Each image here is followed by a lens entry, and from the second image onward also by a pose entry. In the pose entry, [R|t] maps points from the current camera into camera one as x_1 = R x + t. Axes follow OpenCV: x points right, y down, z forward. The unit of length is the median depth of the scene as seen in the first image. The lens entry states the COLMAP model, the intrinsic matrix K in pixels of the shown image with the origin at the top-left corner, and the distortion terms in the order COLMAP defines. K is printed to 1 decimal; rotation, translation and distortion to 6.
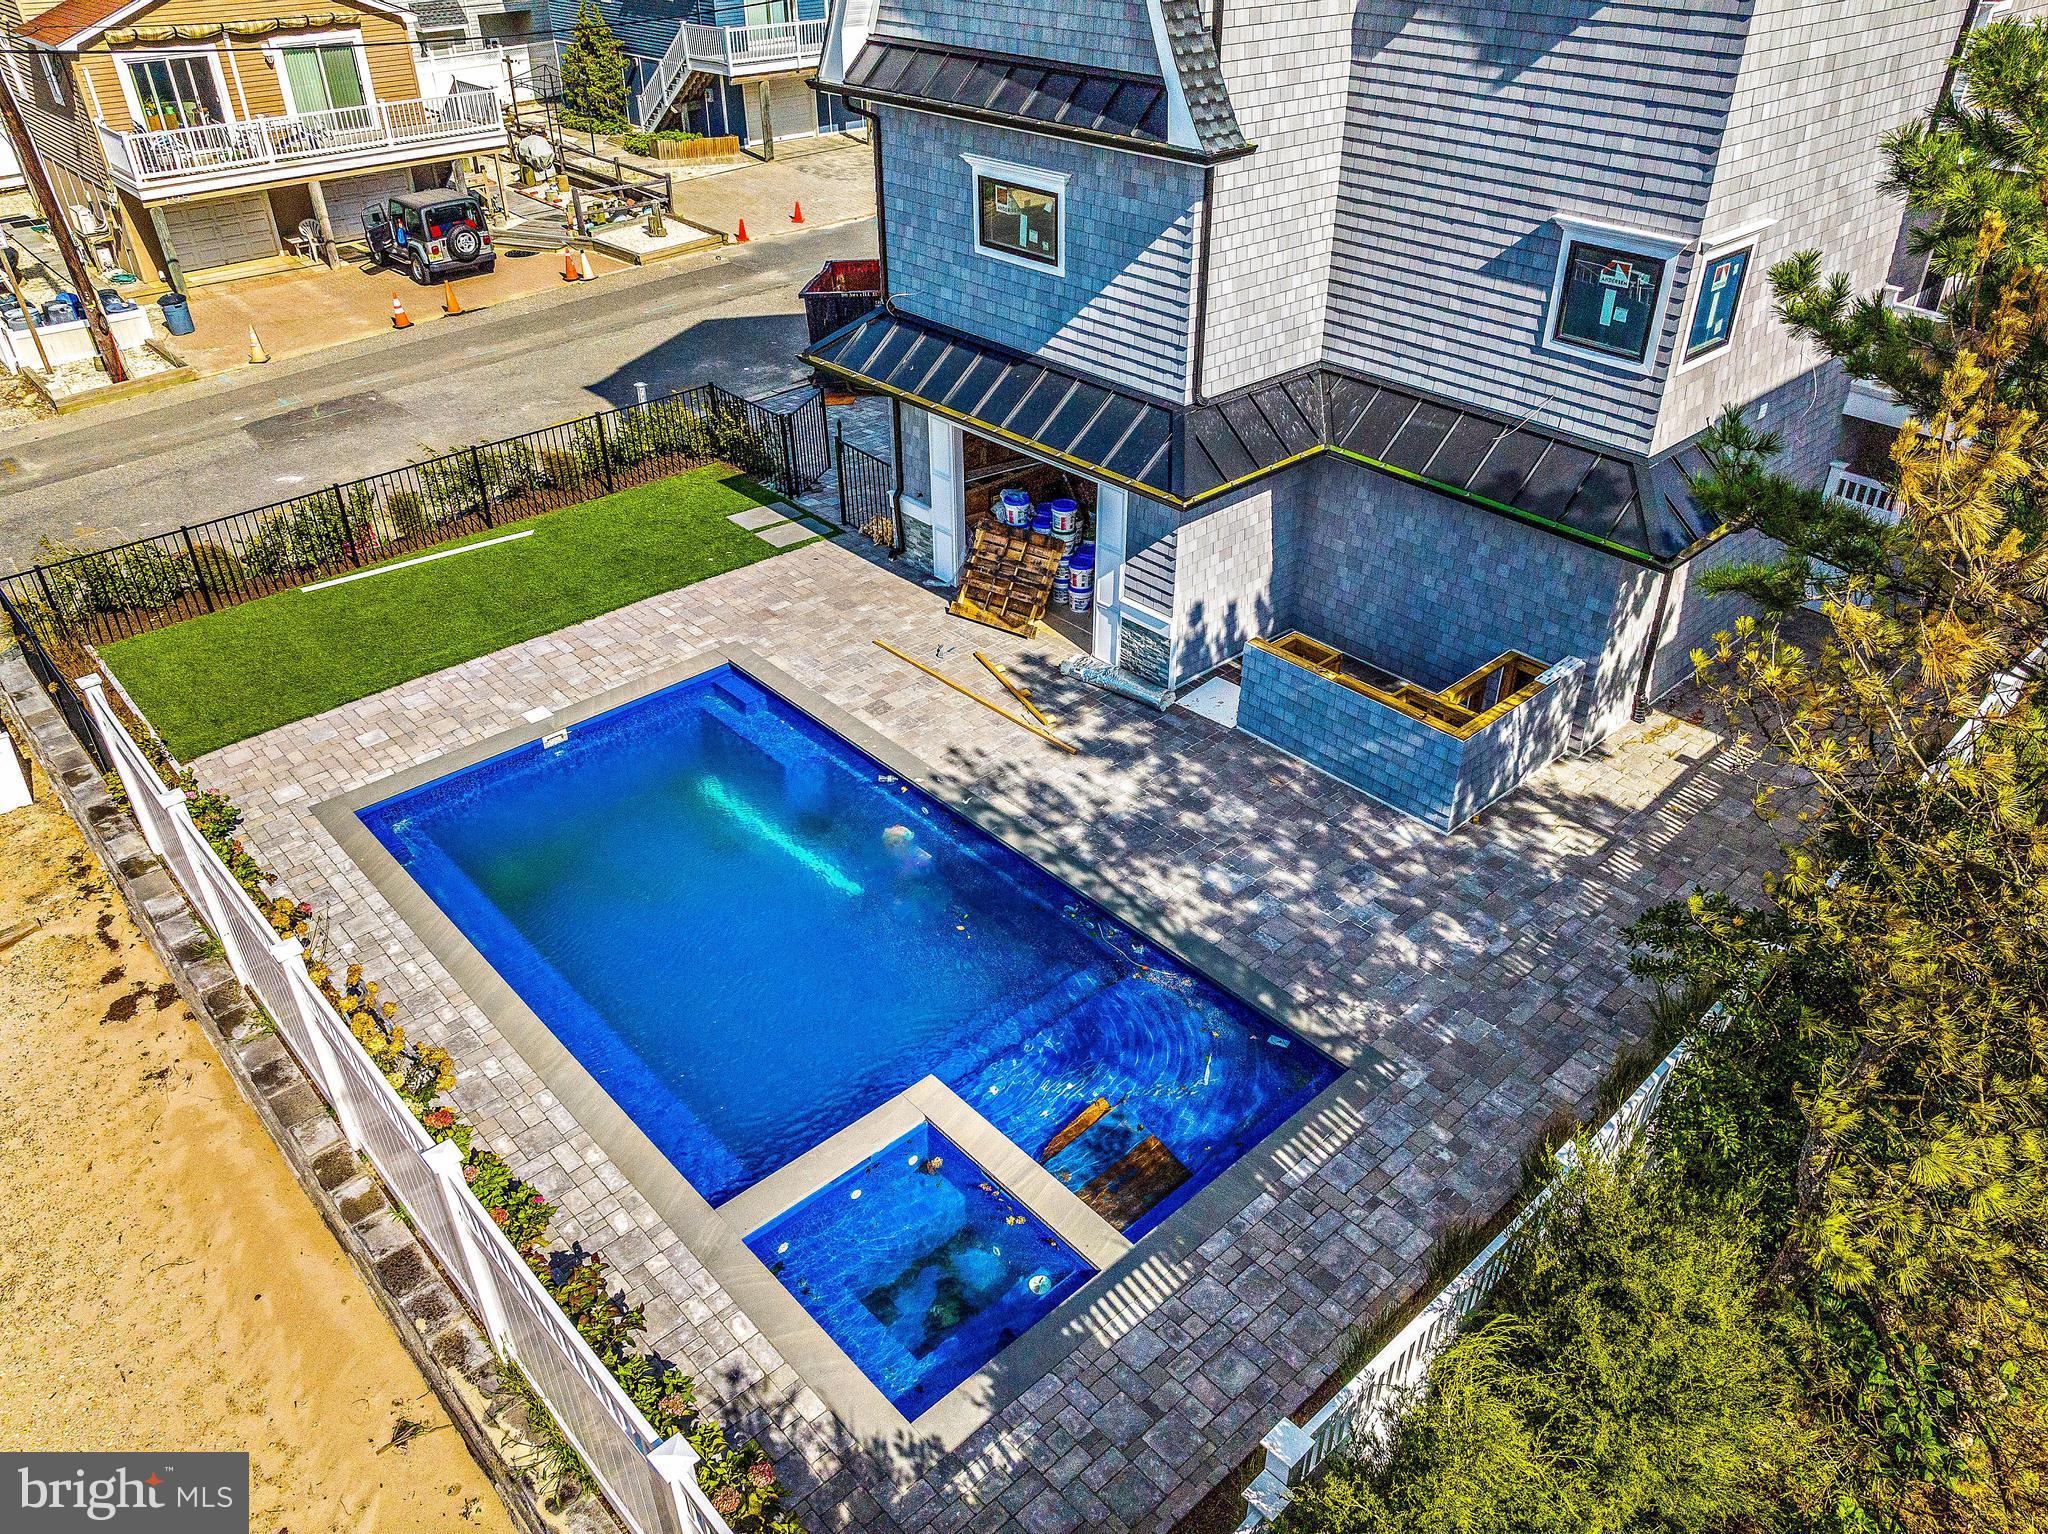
lens RADIAL K [[1446.1, 0, 1028.1], [0, 1446.1, 767.3], [0, 0, 1]] dist [-0.039595, 0.005600]
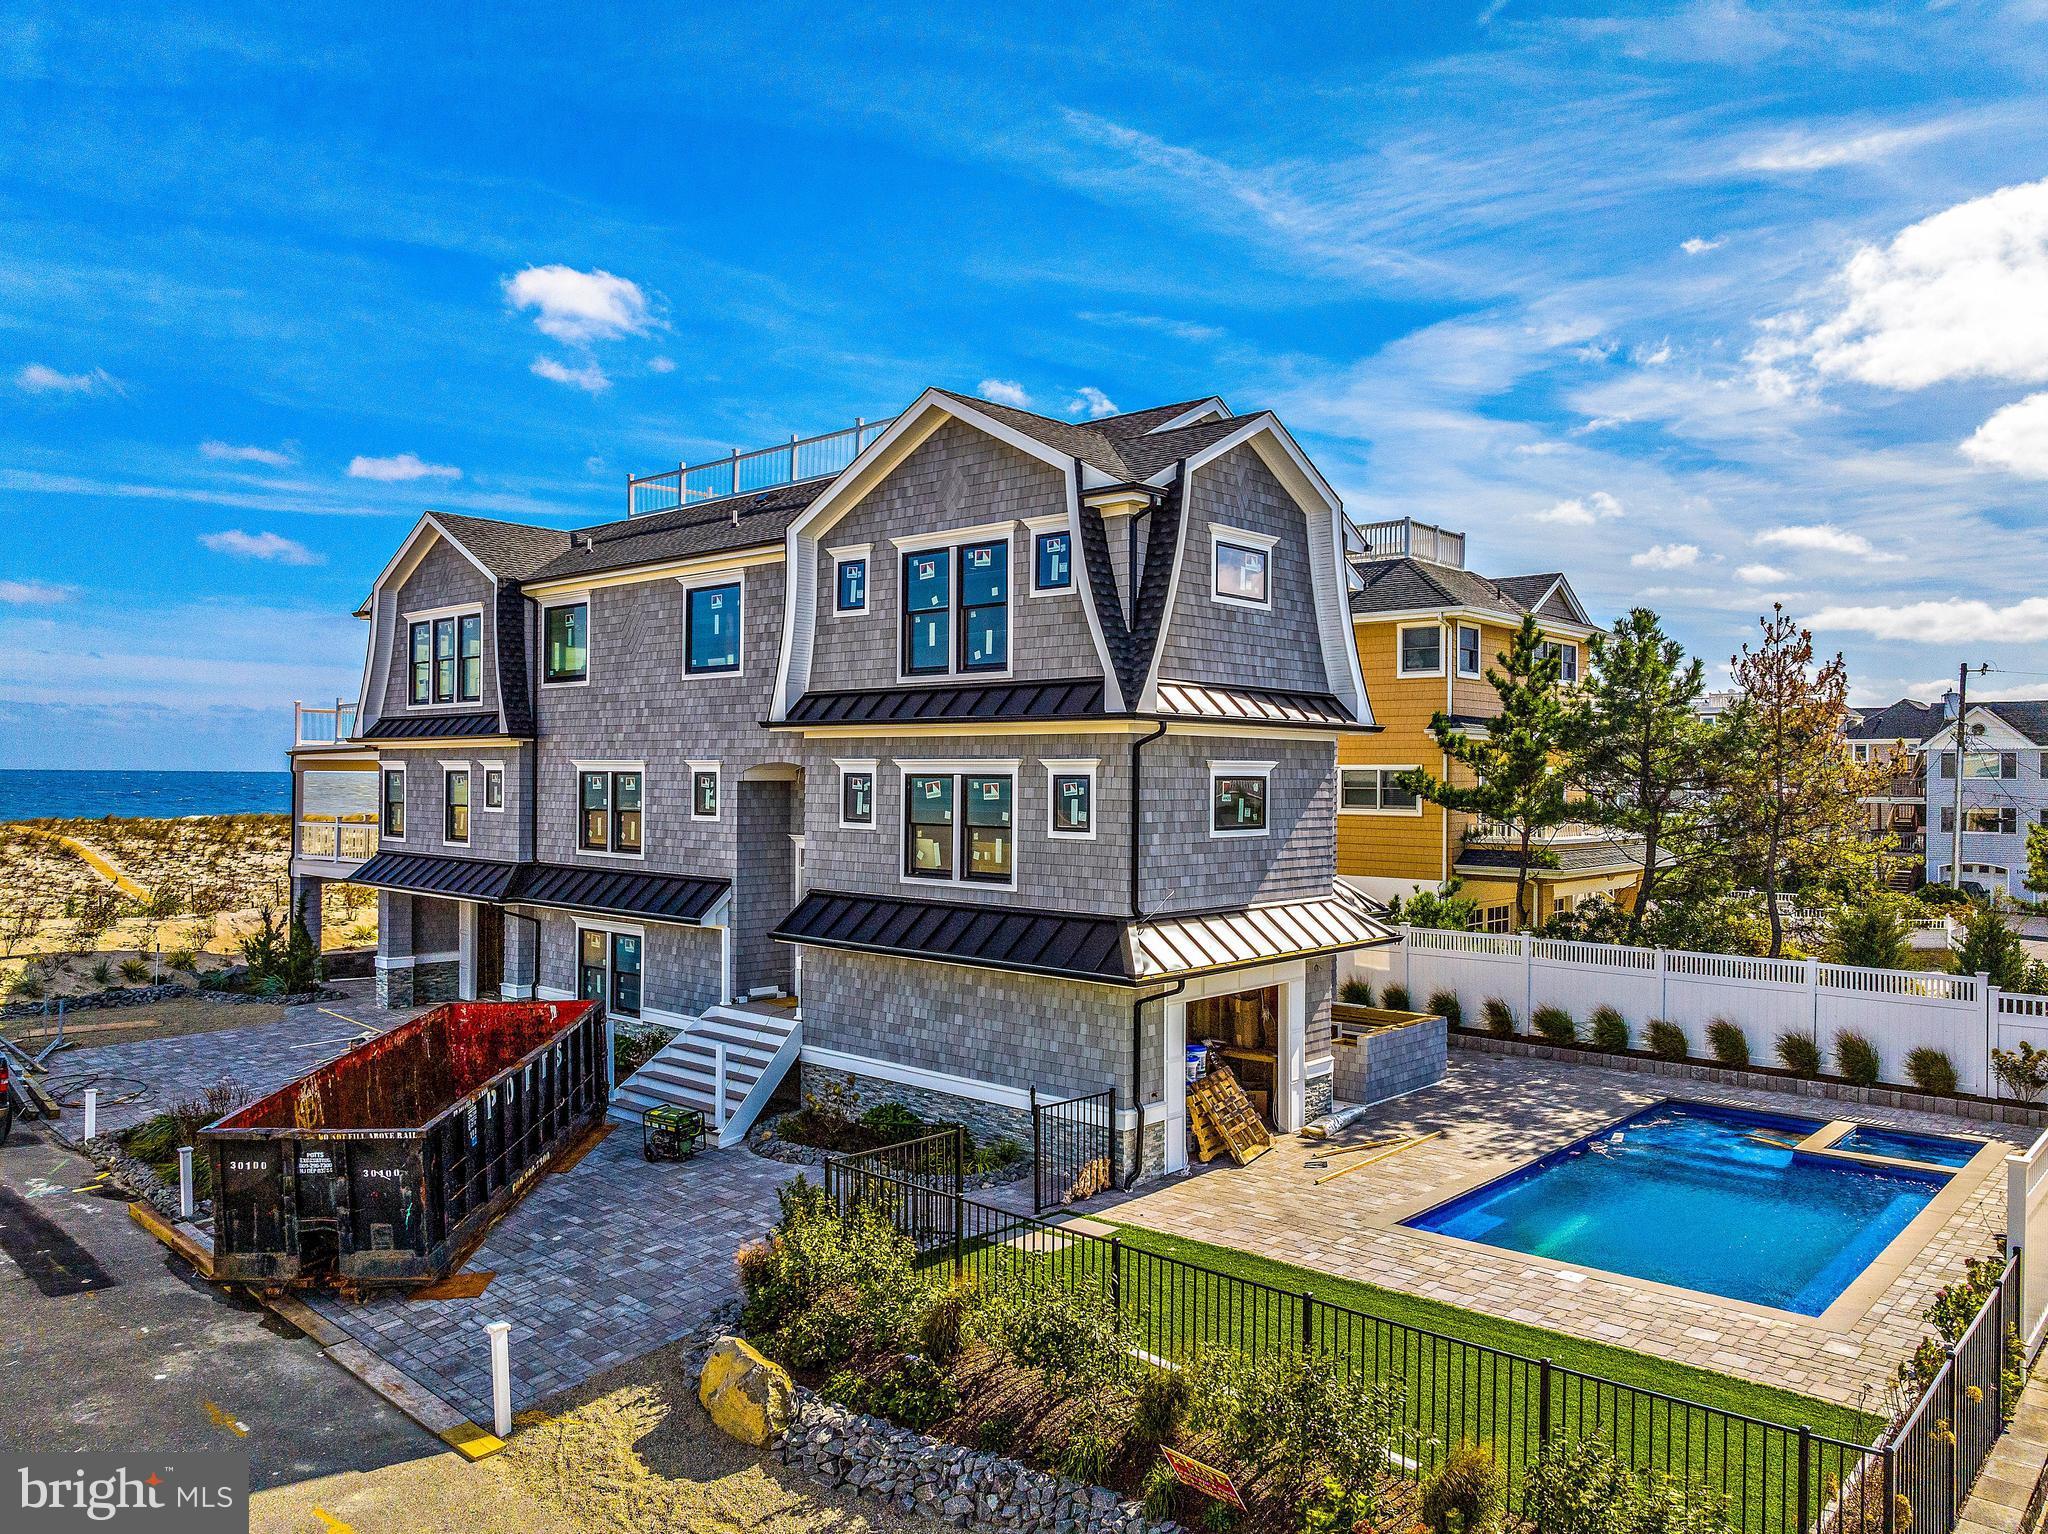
lens RADIAL K [[1464.7, 0, 1025.9], [0, 1464.7, 765.0], [0, 0, 1]] dist [-0.038487, -0.001489]
pose [[-0.083075, 0.008511, 0.996507, -1.363338], [0.547347, 0.836020, 0.038489, -0.591206], [-0.832772, 0.548633, -0.074111, 1.296681]]
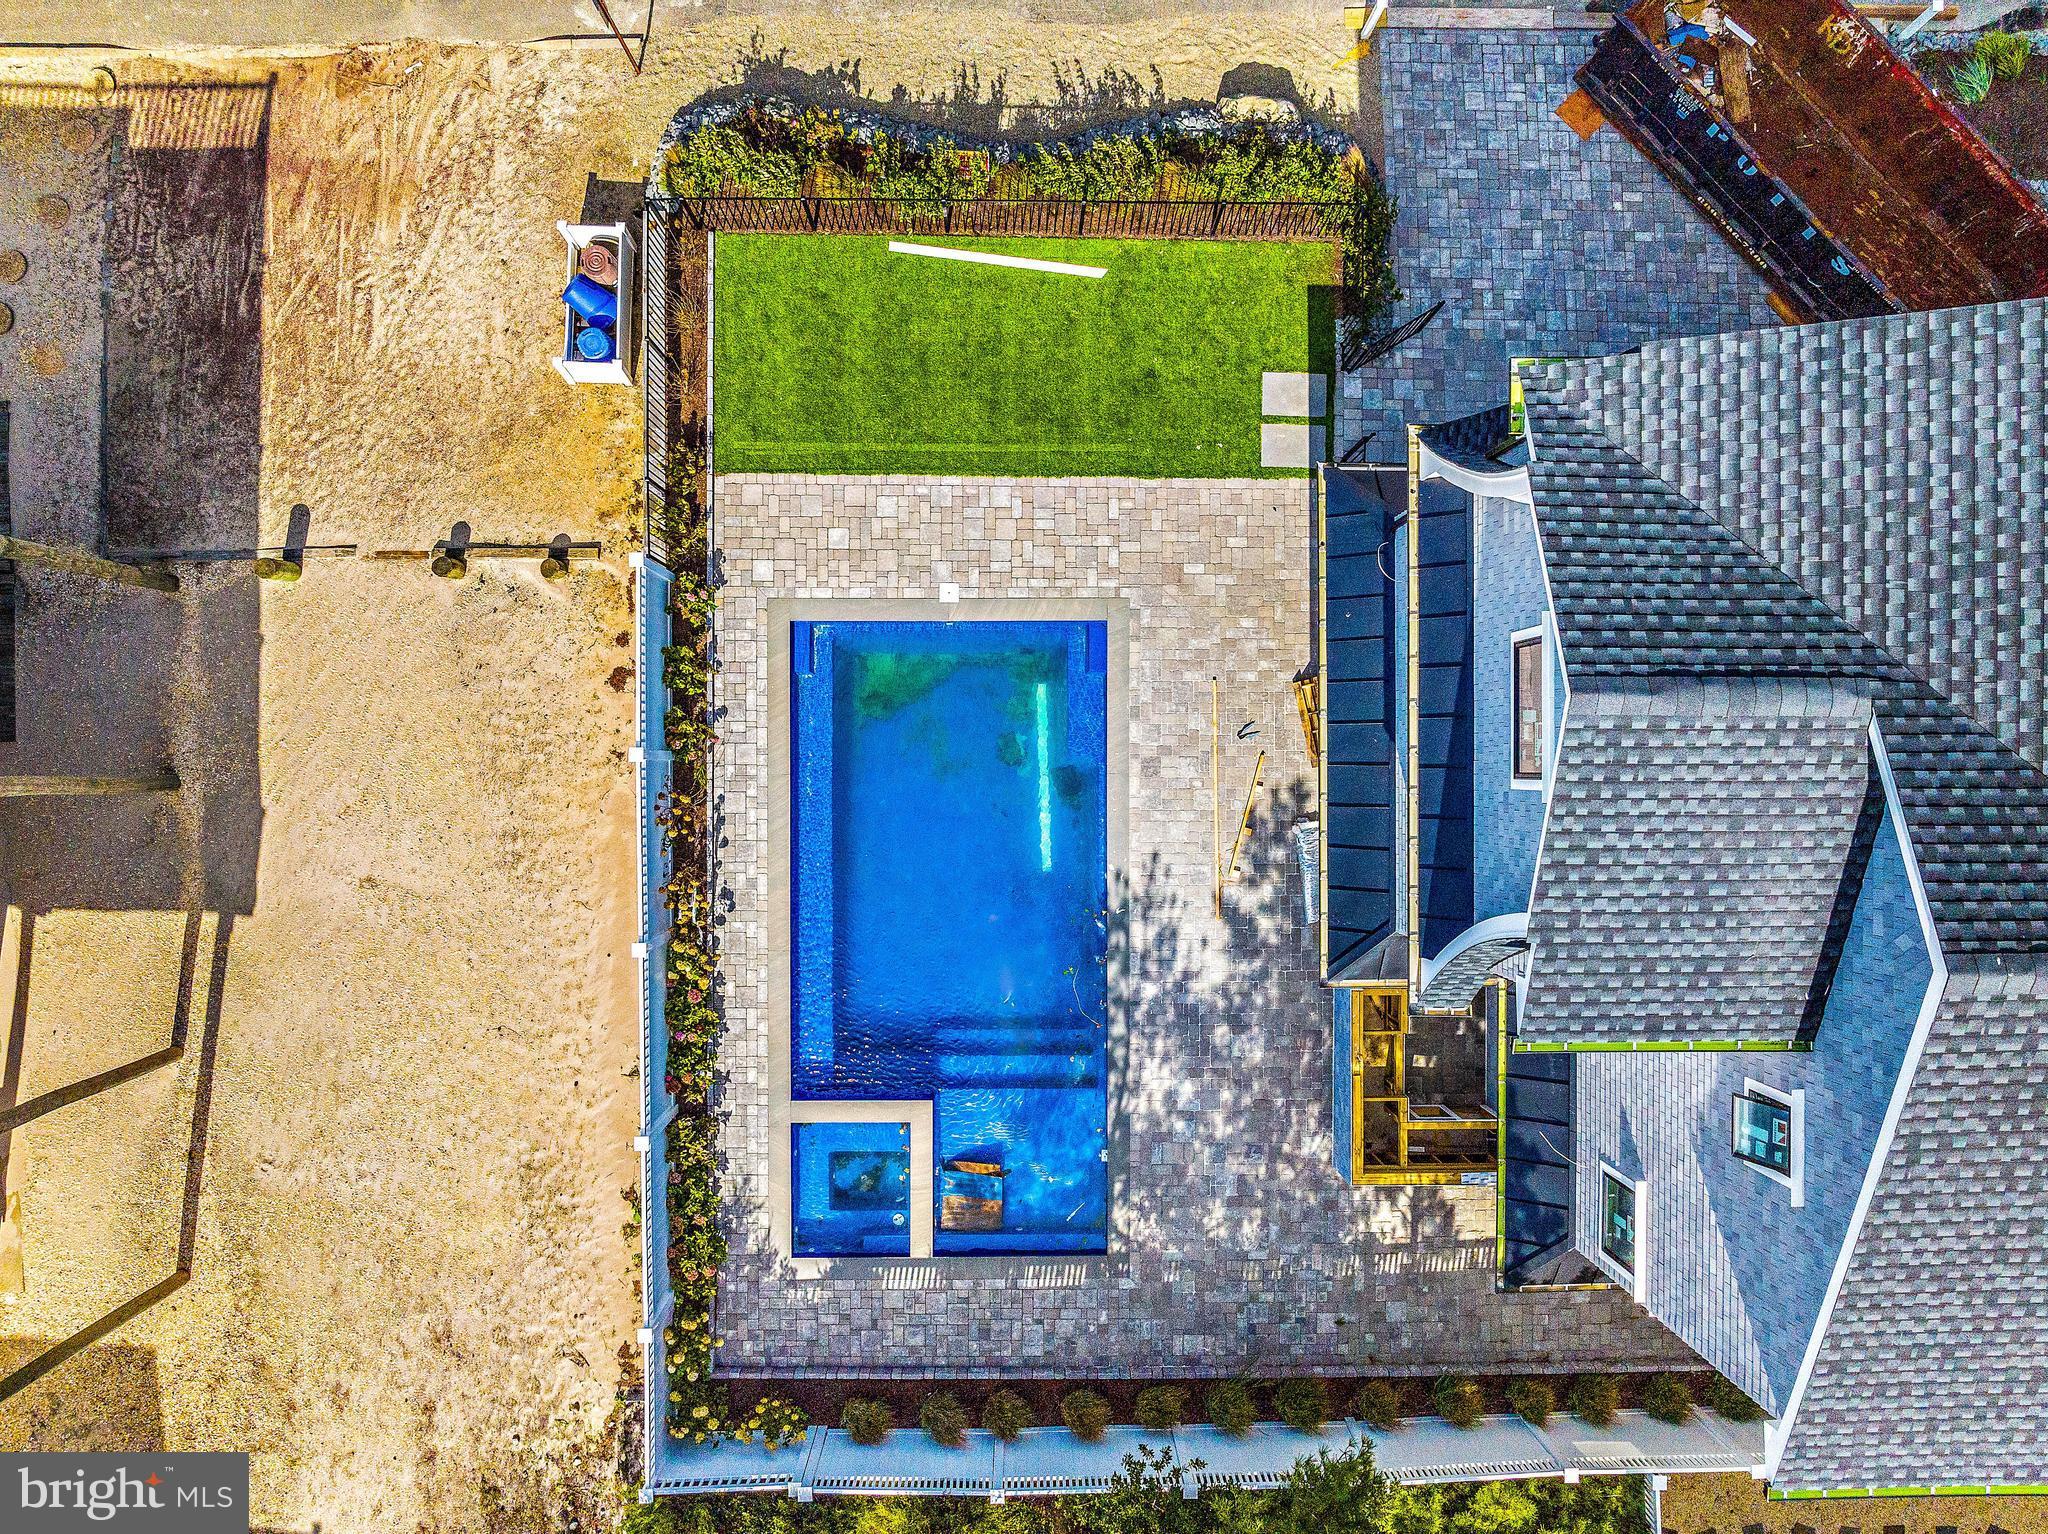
lens RADIAL K [[1447.2, 0, 1026.6], [0, 1447.2, 758.0], [0, 0, 1]] dist [-0.022871, -0.045823]
pose [[0.737405, 0.675228, 0.017356, -0.234855], [-0.387862, 0.402261, 0.829307, -1.166649], [0.552990, -0.618266, 0.558524, 0.257898]]
